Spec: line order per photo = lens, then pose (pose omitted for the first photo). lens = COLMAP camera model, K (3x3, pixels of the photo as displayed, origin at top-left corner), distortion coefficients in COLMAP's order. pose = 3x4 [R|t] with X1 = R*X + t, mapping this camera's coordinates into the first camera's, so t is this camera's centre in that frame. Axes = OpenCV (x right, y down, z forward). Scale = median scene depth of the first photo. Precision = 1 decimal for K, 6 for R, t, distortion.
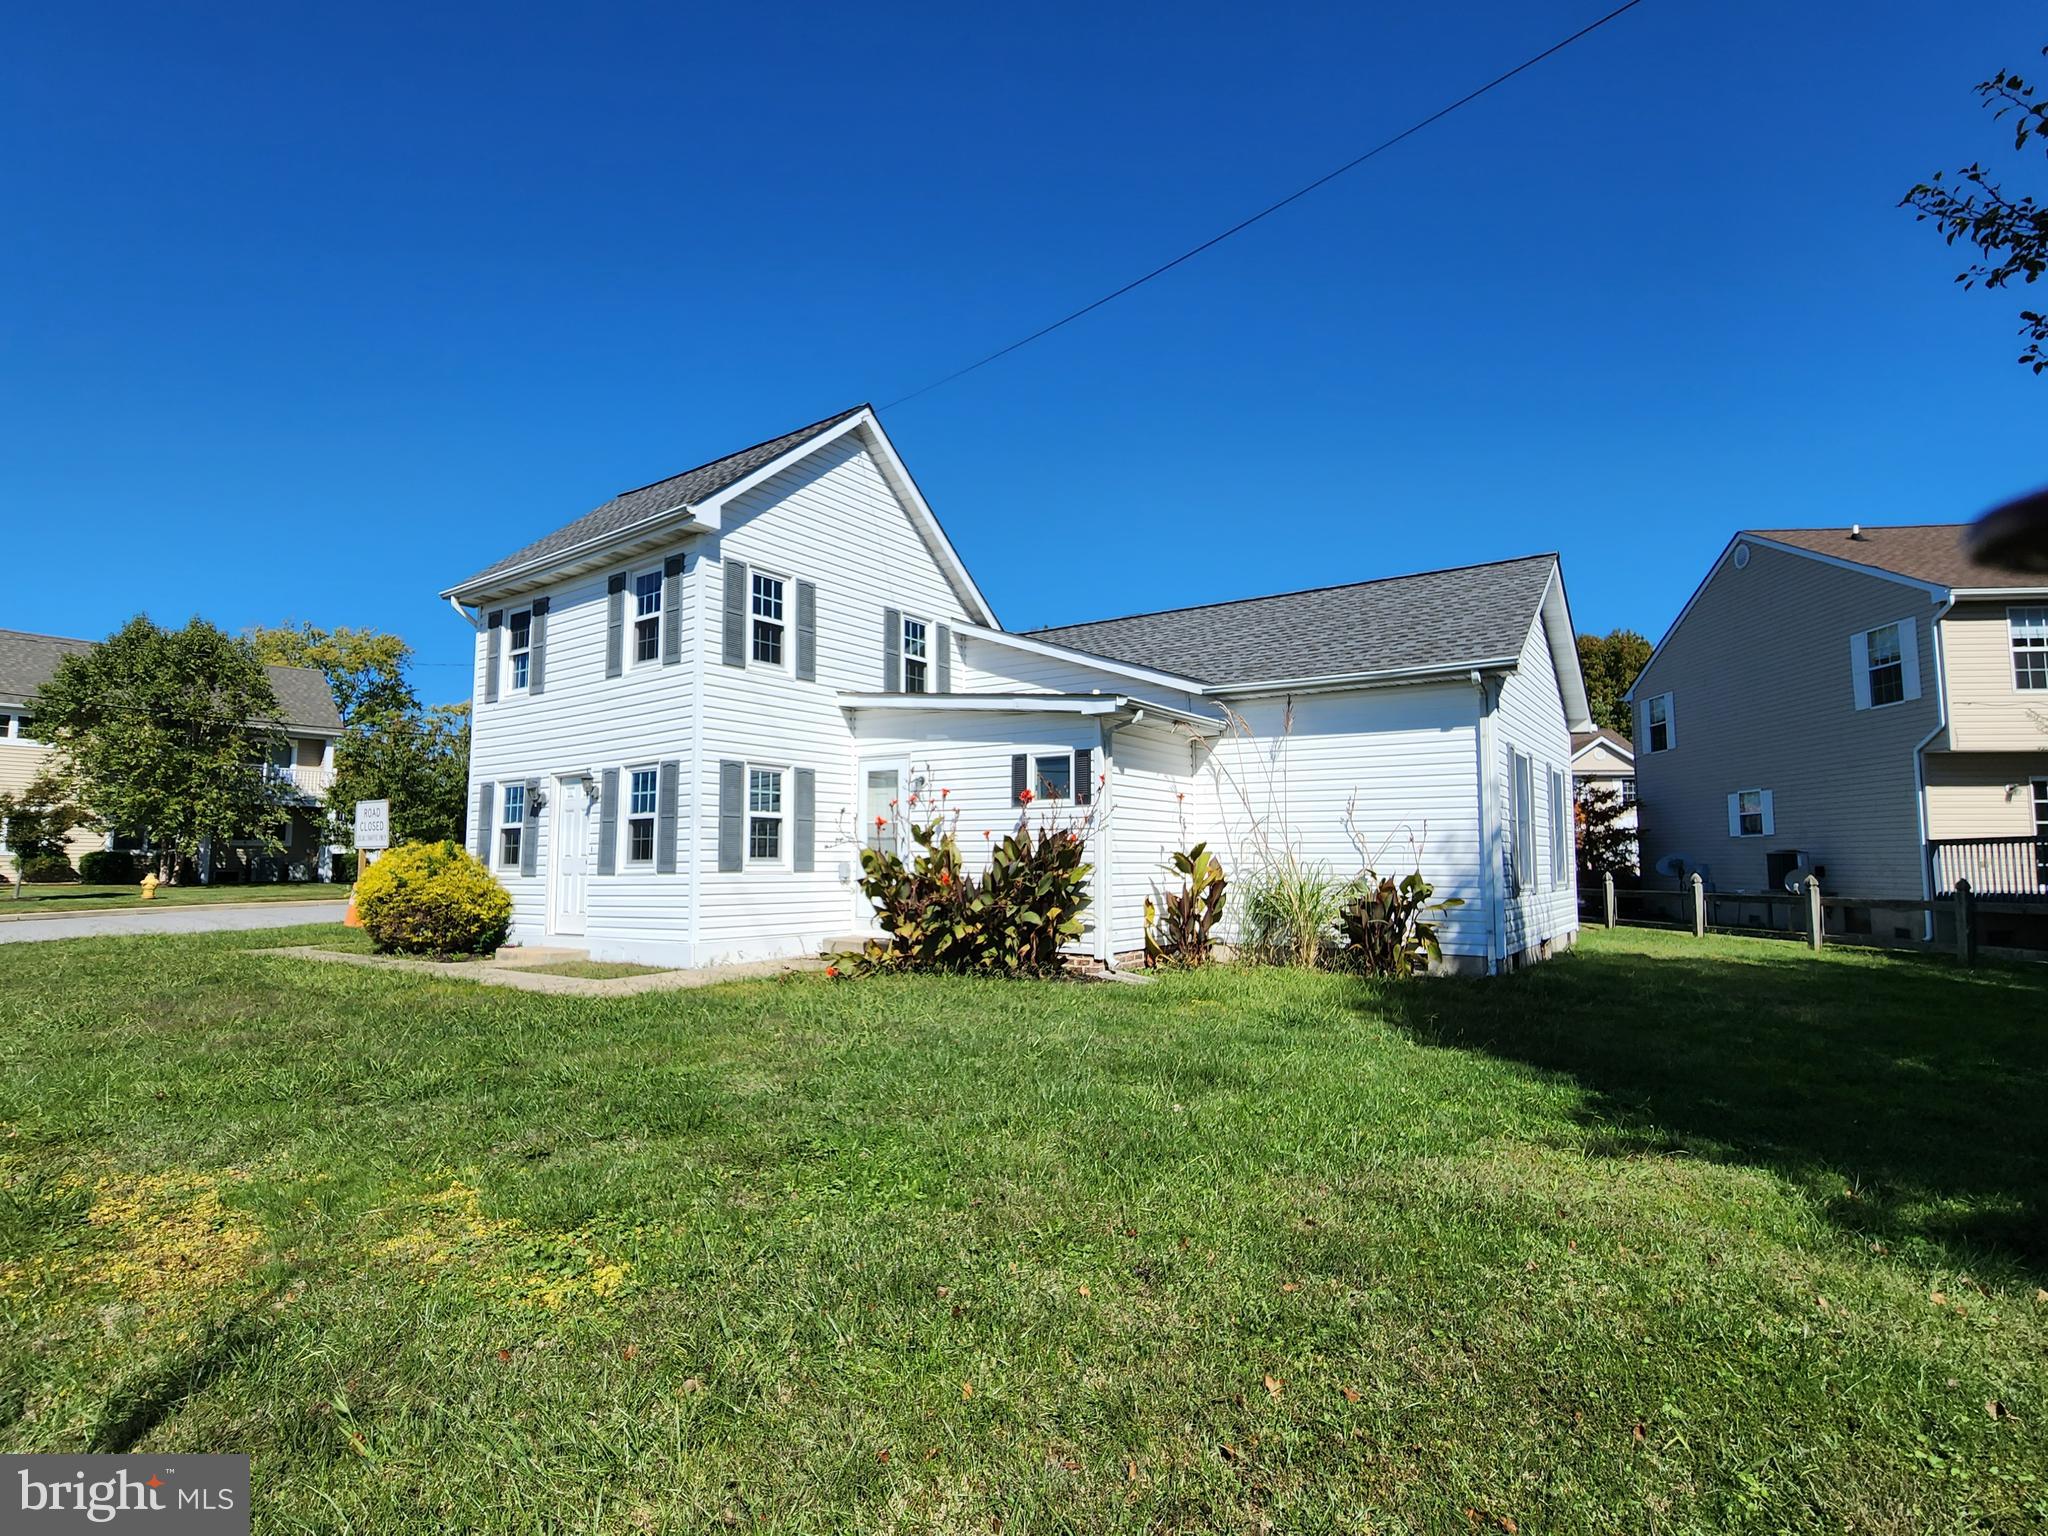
lens RADIAL K [[1028.5, 0, 1024.0], [0, 1028.5, 768.0], [0, 0, 1]] dist [0.000056, -0.000006]
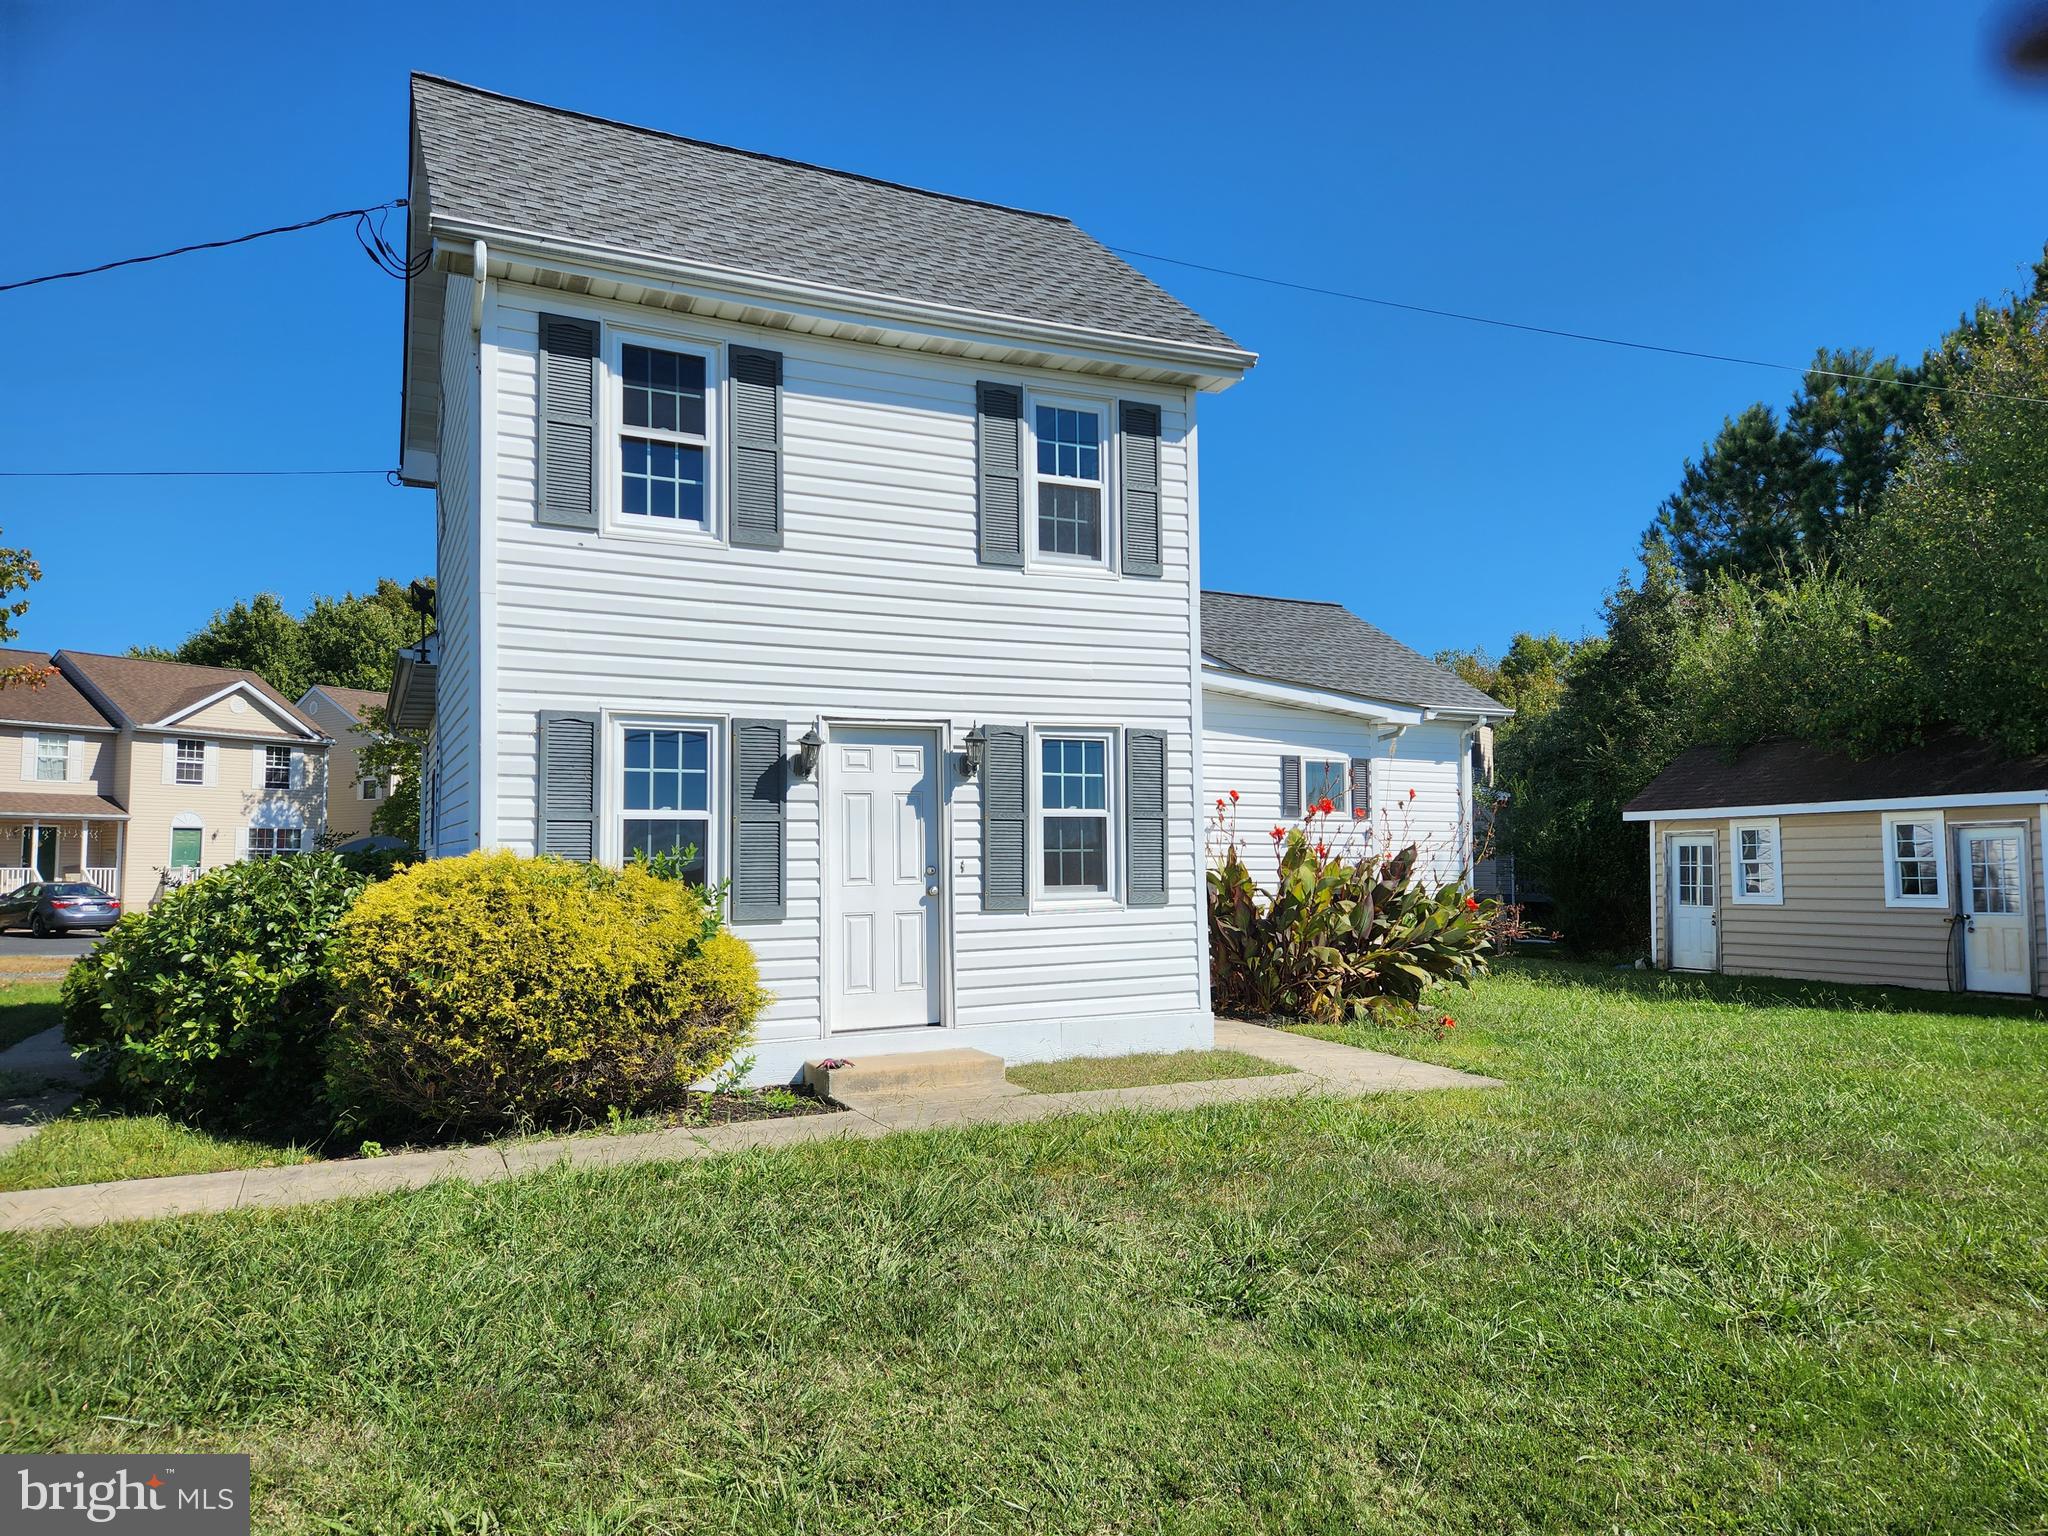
lens RADIAL K [[1363.4, 0, 1024.0], [0, 1363.4, 768.0], [0, 0, 1]] dist [0.029170, -0.003128]
pose [[0.479927, 0.062989, 0.875044, -1.093649], [-0.077759, 0.996548, -0.029088, 0.046500], [-0.873855, -0.054083, 0.483168, 0.644382]]
